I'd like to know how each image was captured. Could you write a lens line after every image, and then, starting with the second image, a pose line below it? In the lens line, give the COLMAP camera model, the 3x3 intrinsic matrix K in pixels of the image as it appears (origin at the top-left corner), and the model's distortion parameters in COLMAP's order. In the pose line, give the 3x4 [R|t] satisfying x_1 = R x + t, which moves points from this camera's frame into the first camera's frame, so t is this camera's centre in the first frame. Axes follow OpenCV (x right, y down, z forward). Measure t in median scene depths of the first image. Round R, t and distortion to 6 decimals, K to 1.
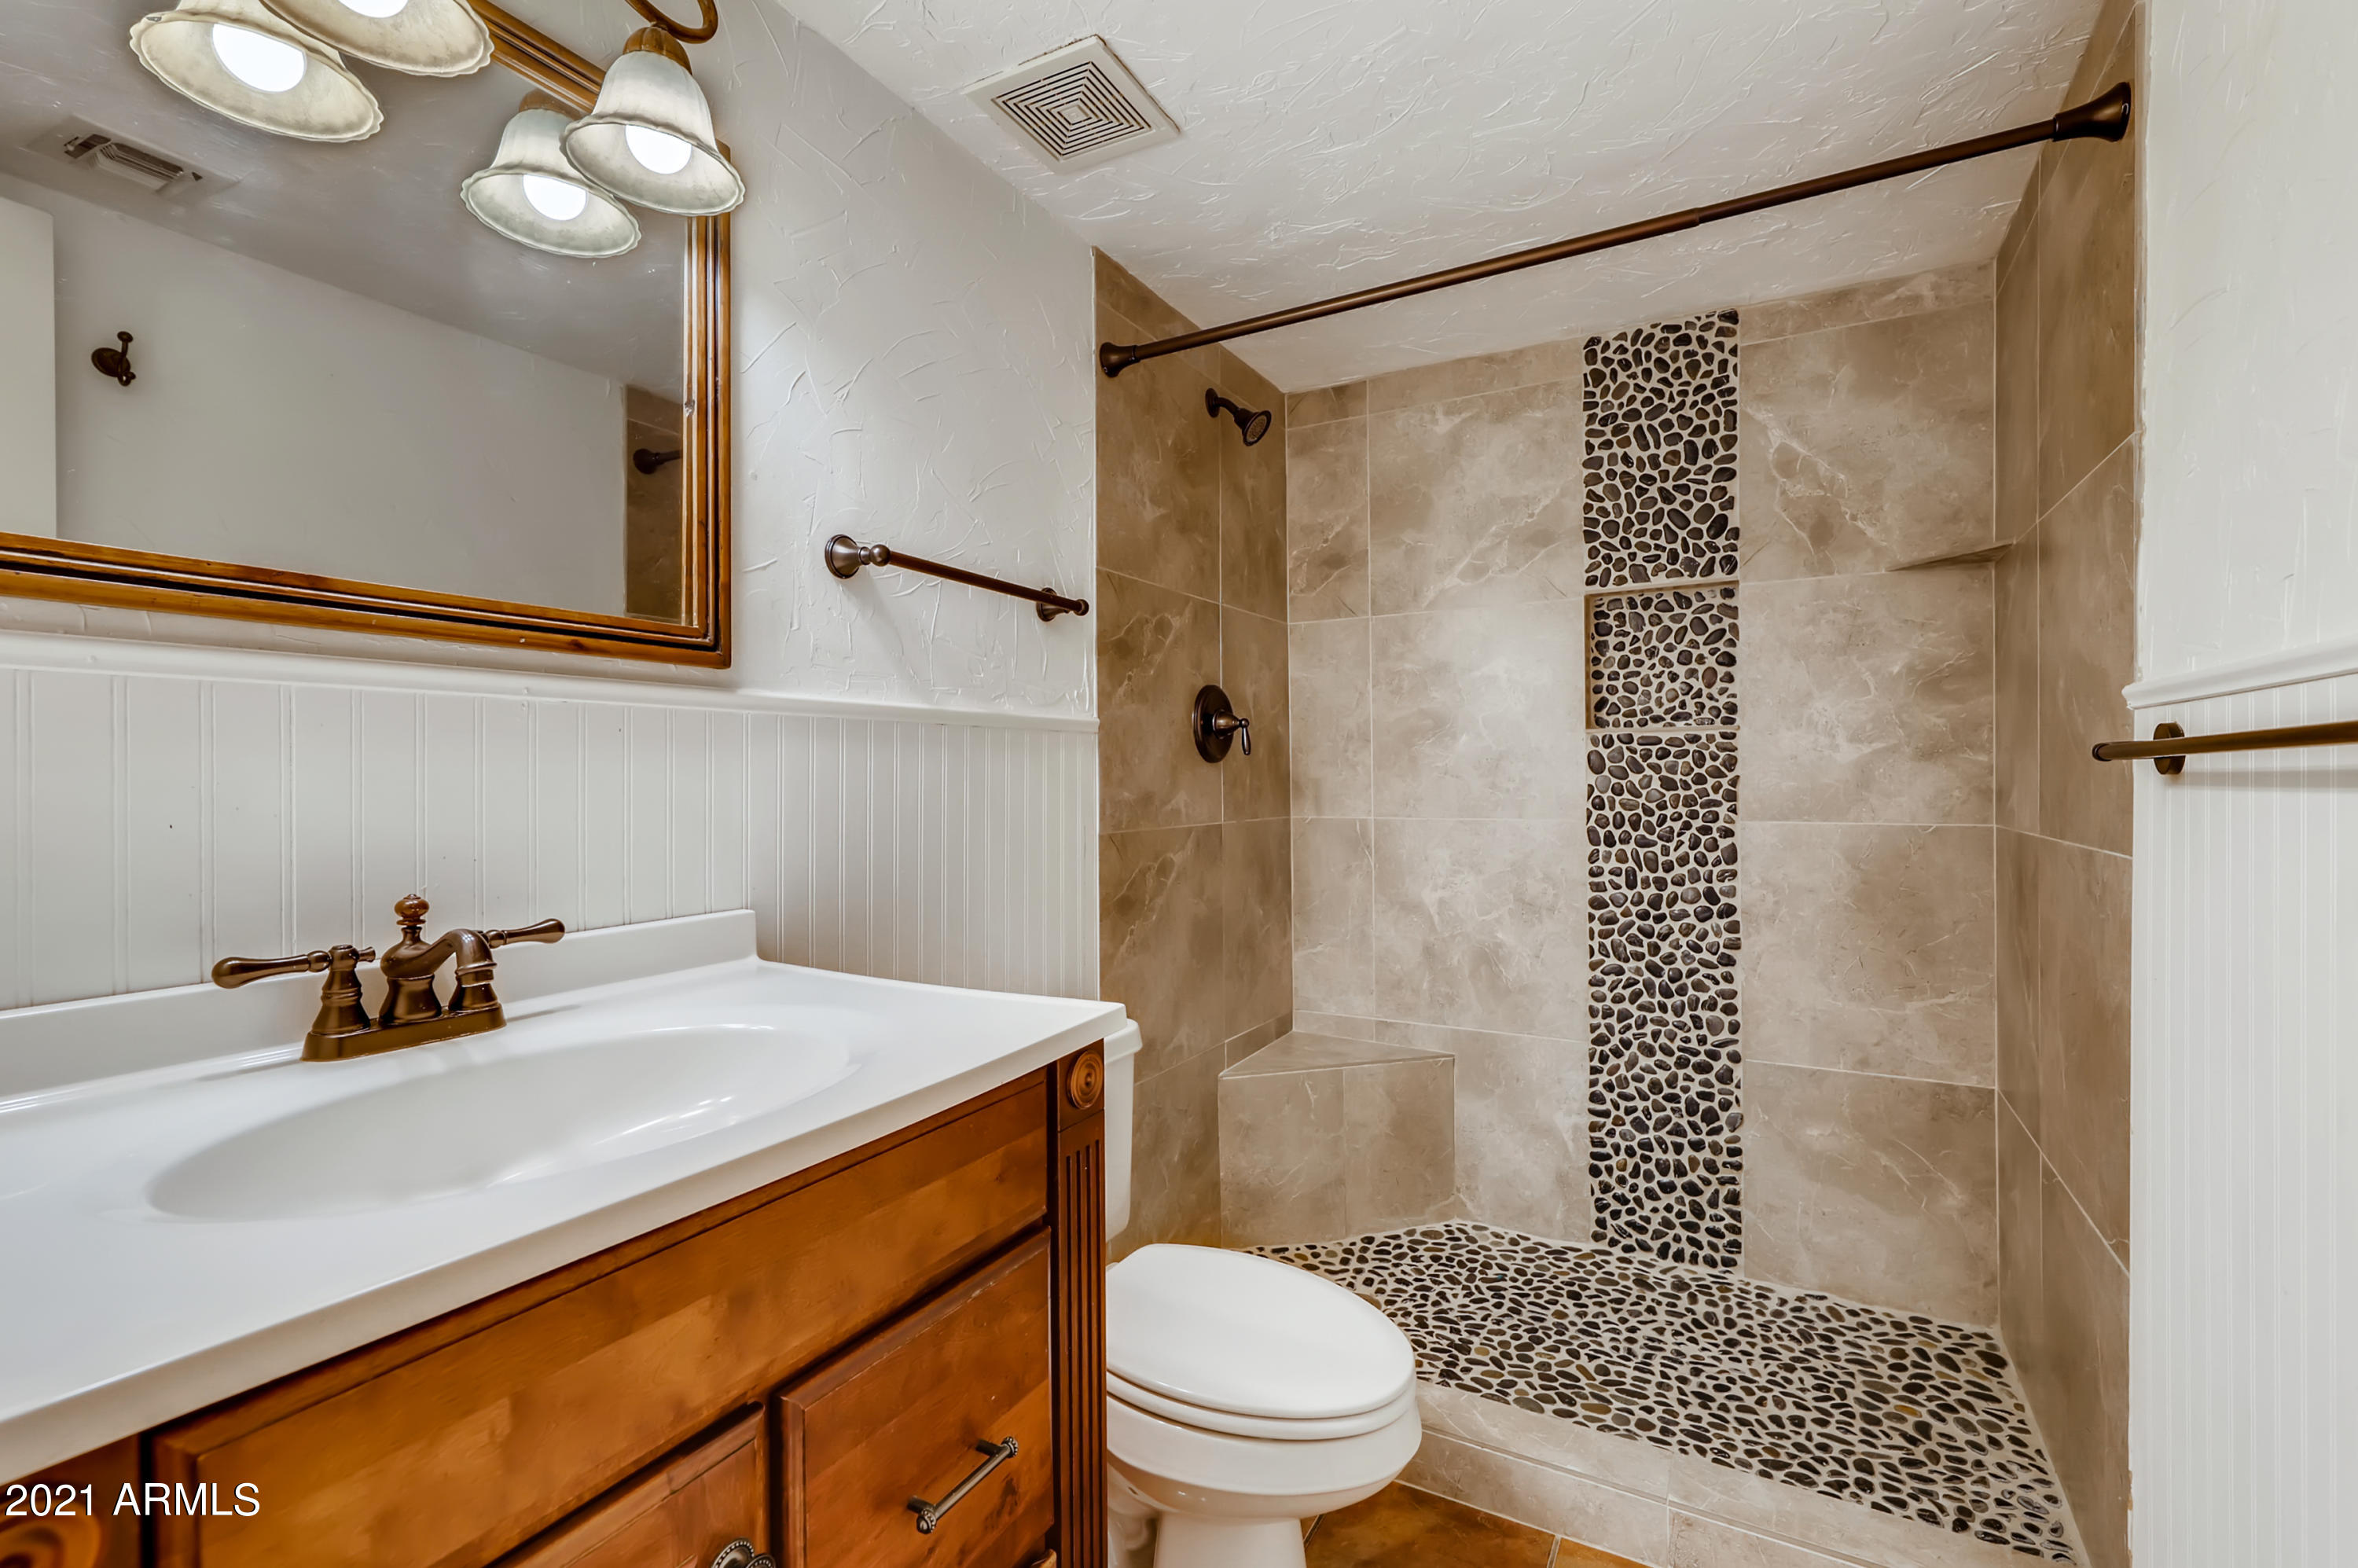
lens RADIAL K [[1048.1, 0, 1180.8], [0, 1048.1, 790.3], [0, 0, 1]] dist [0.004373, 0.000768]
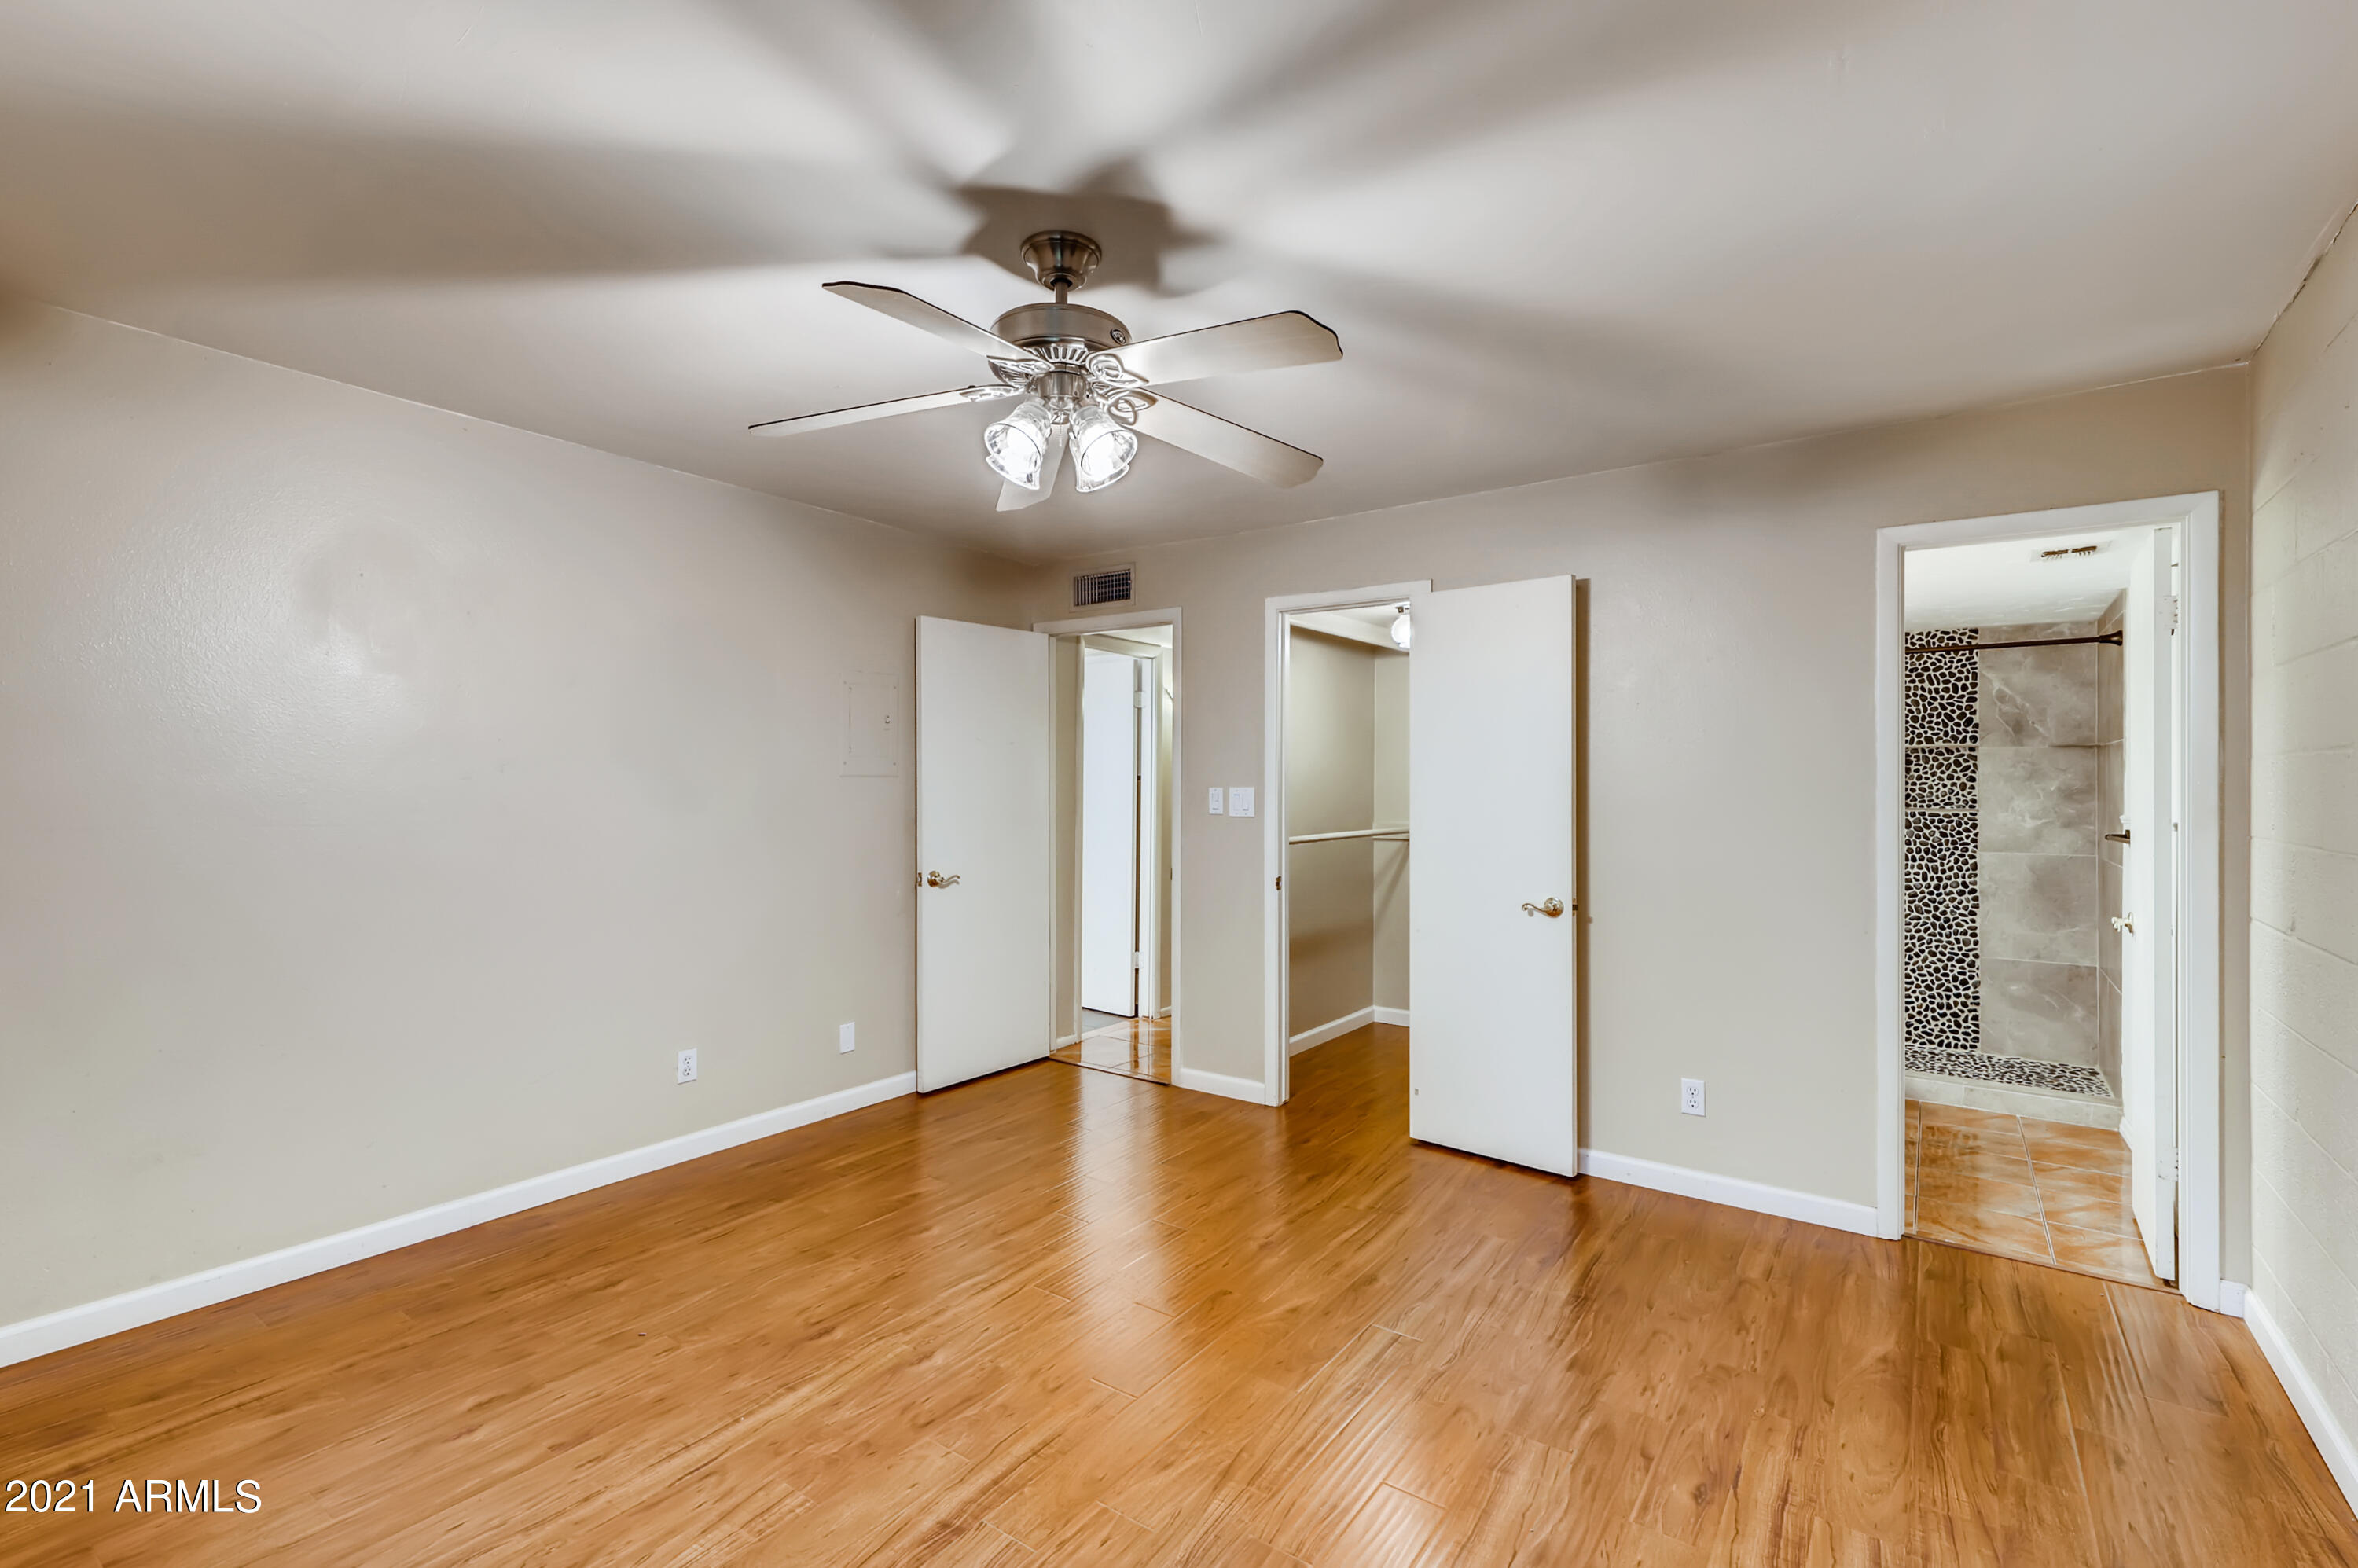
lens RADIAL K [[1048.1, 0, 1189.3], [0, 1048.1, 785.2], [0, 0, 1]] dist [0.004373, 0.000768]
pose [[0.993814, 0.010051, -0.110602, -0.909876], [-0.011660, 0.999835, -0.013911, -0.062916], [0.110444, 0.015115, 0.993767, -1.442948]]
